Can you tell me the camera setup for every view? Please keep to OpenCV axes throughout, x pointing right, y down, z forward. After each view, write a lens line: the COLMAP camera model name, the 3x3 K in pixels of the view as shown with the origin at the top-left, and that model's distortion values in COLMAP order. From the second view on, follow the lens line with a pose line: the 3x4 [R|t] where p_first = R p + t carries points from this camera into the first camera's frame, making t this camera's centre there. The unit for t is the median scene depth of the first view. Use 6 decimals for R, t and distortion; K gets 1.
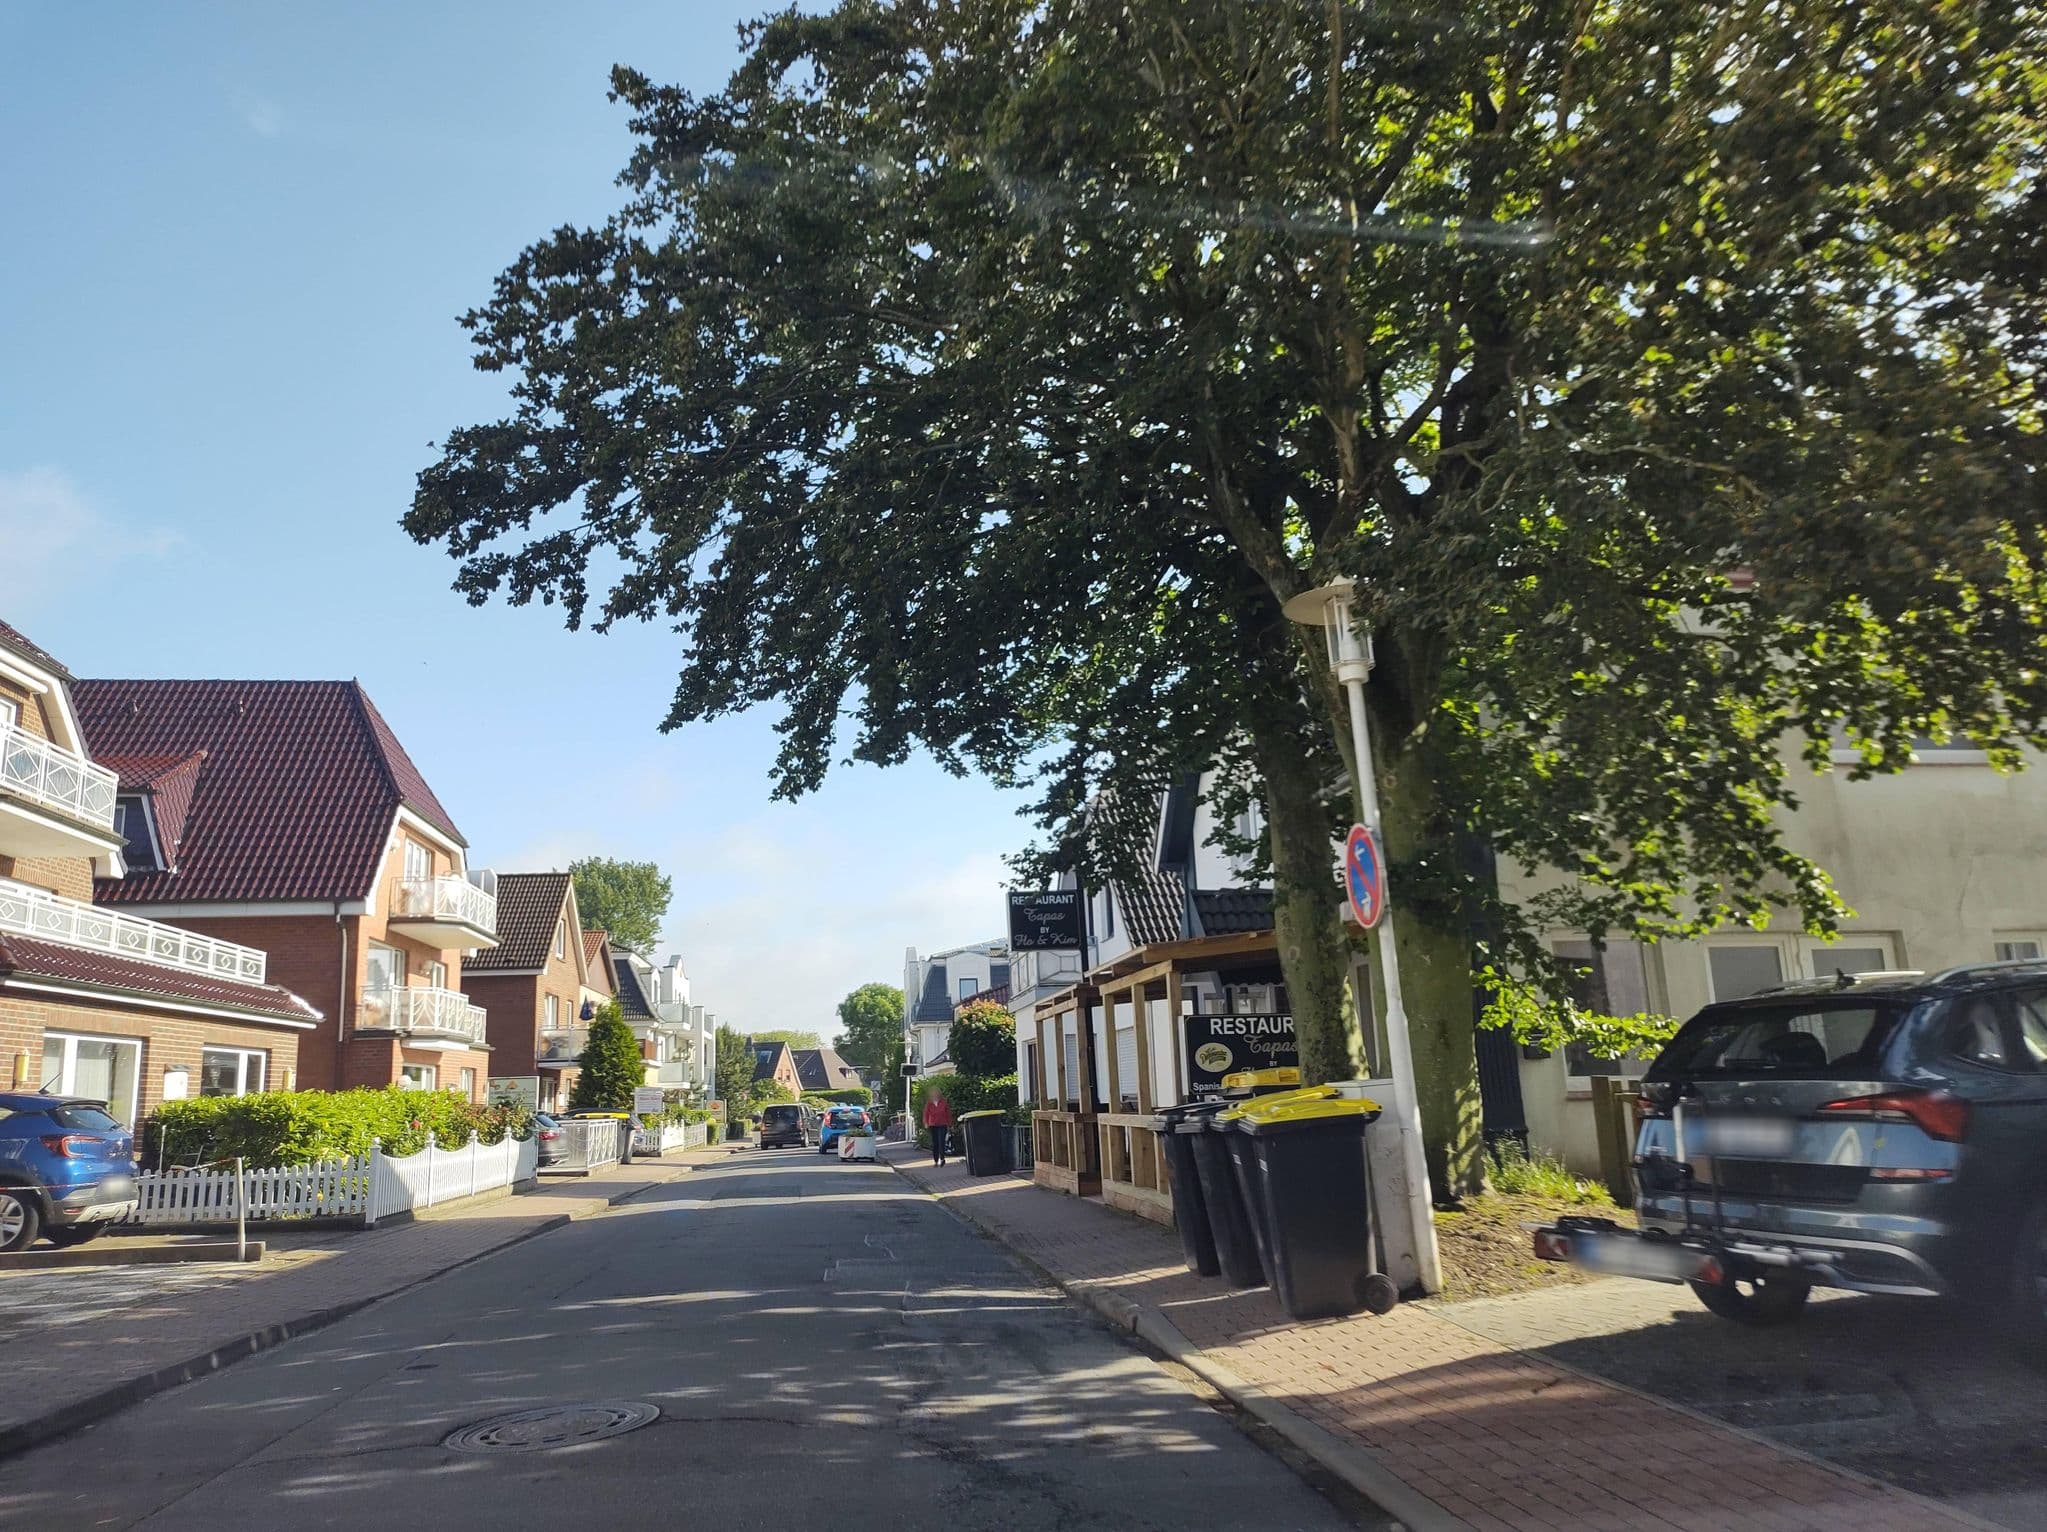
lens RADIAL K [[1633.6, 0, 1023.5], [0, 1633.6, 766.0], [0, 0, 1]] dist [-0.010651, -0.005345]
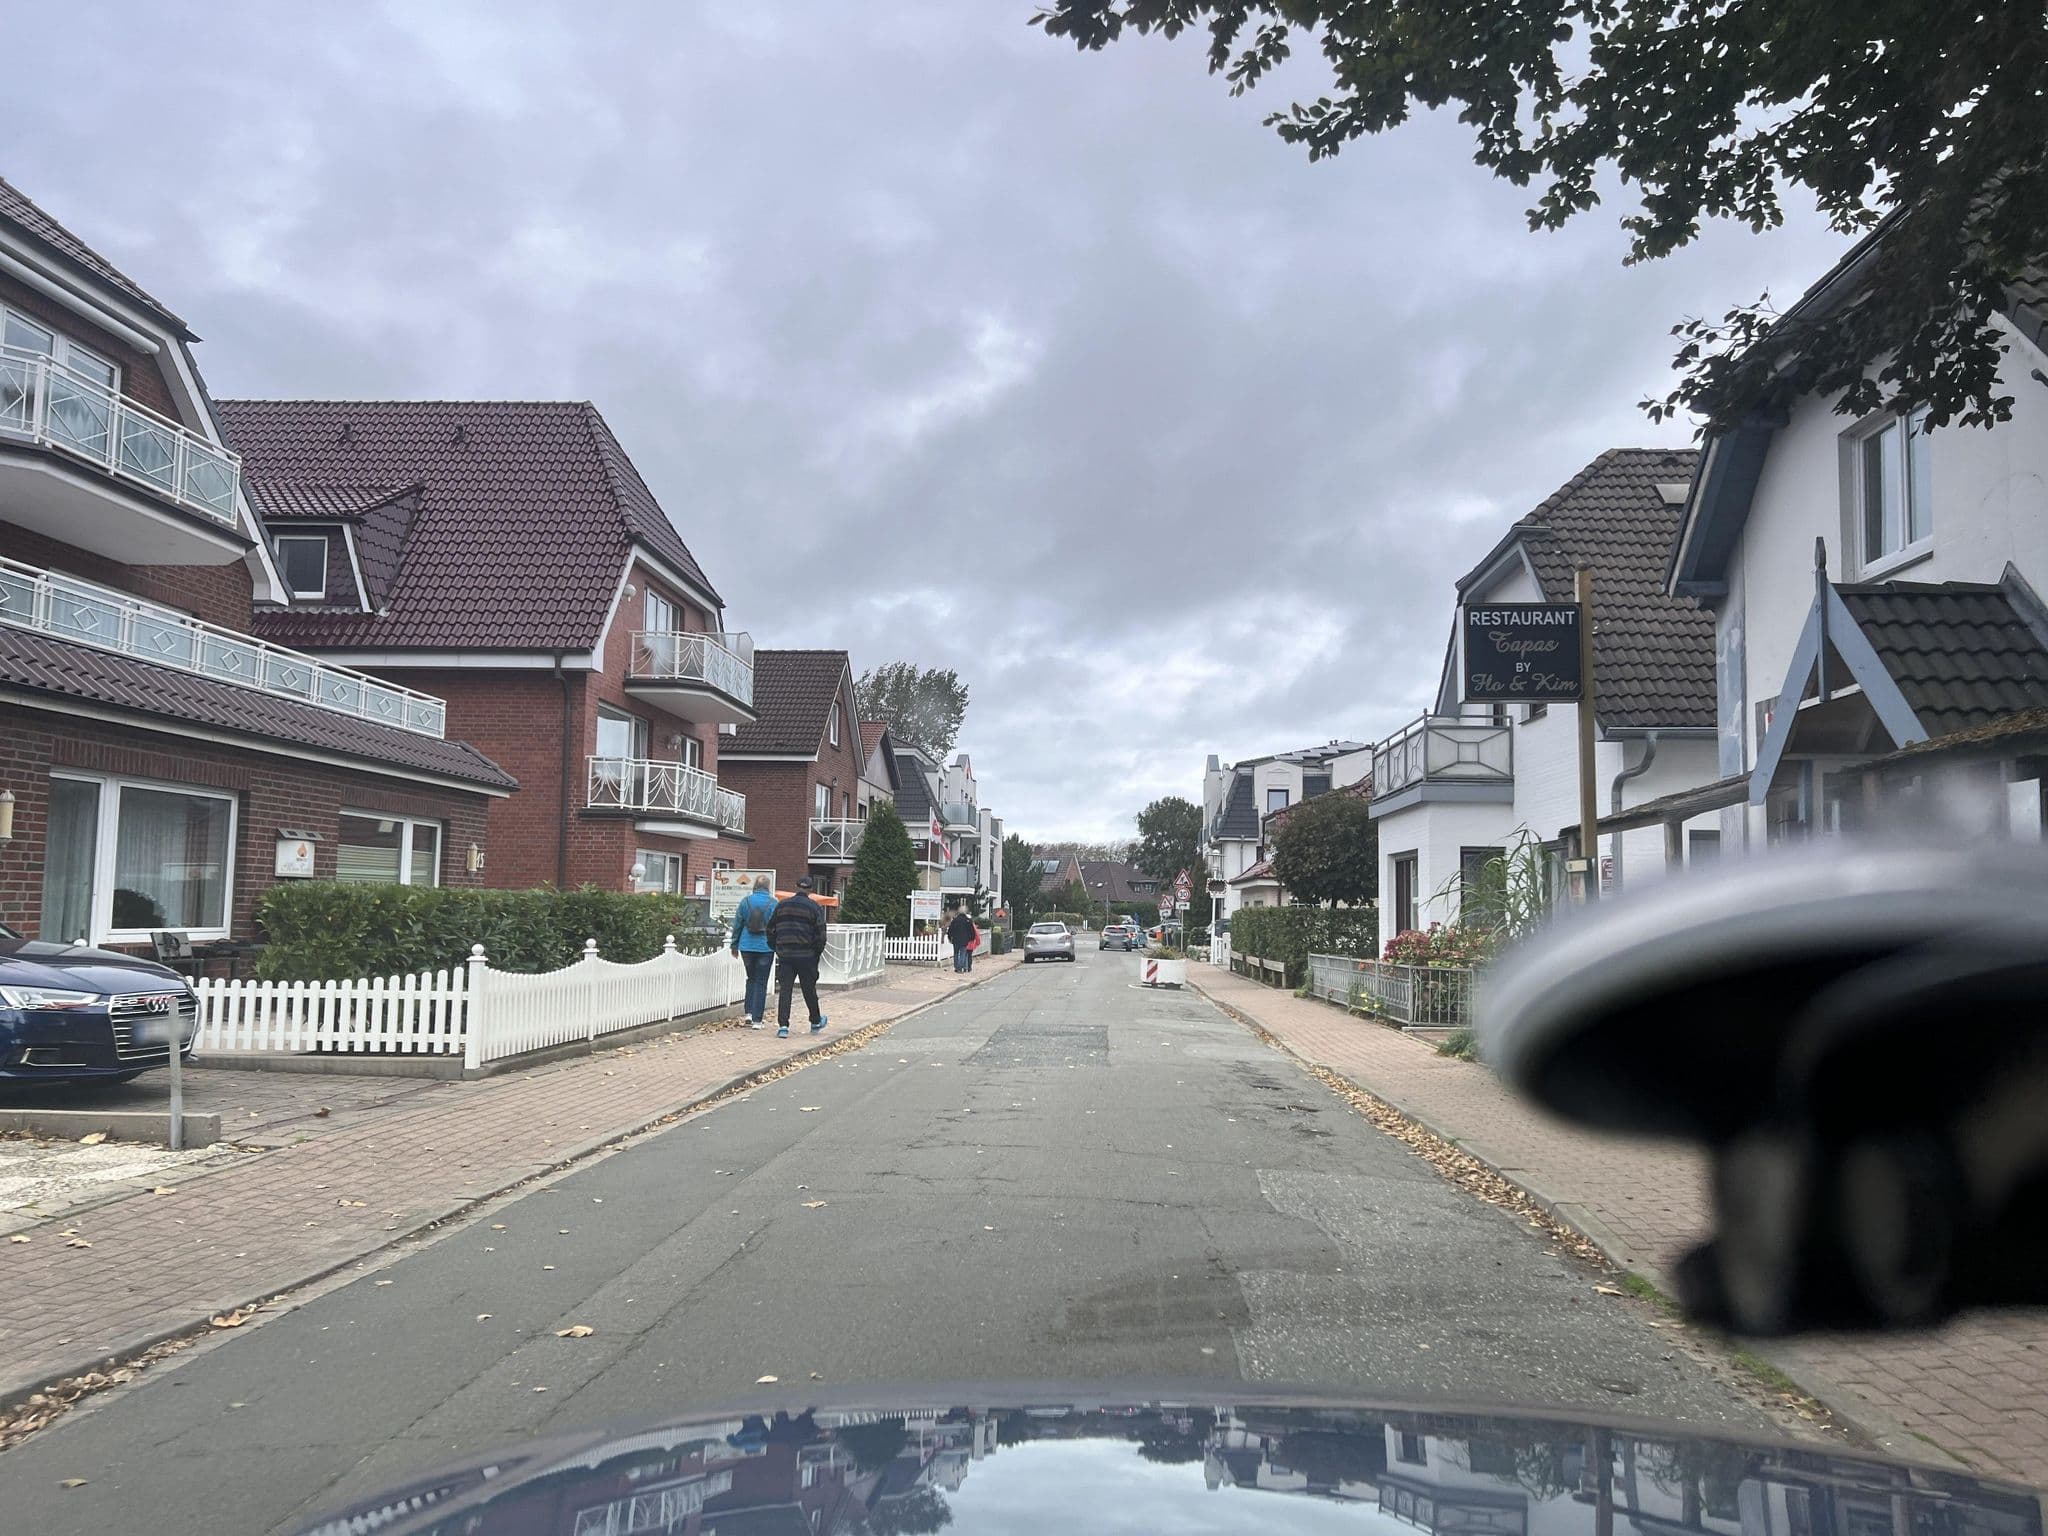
lens RADIAL K [[1634.4, 0, 1024.0], [0, 1634.4, 768.0], [0, 0, 1]] dist [-0.010651, -0.005345]
pose [[0.984087, 0.037685, -0.173647, -0.032711], [-0.018029, 0.993385, 0.113410, 0.037301], [0.176772, -0.108475, 0.978256, 0.189334]]
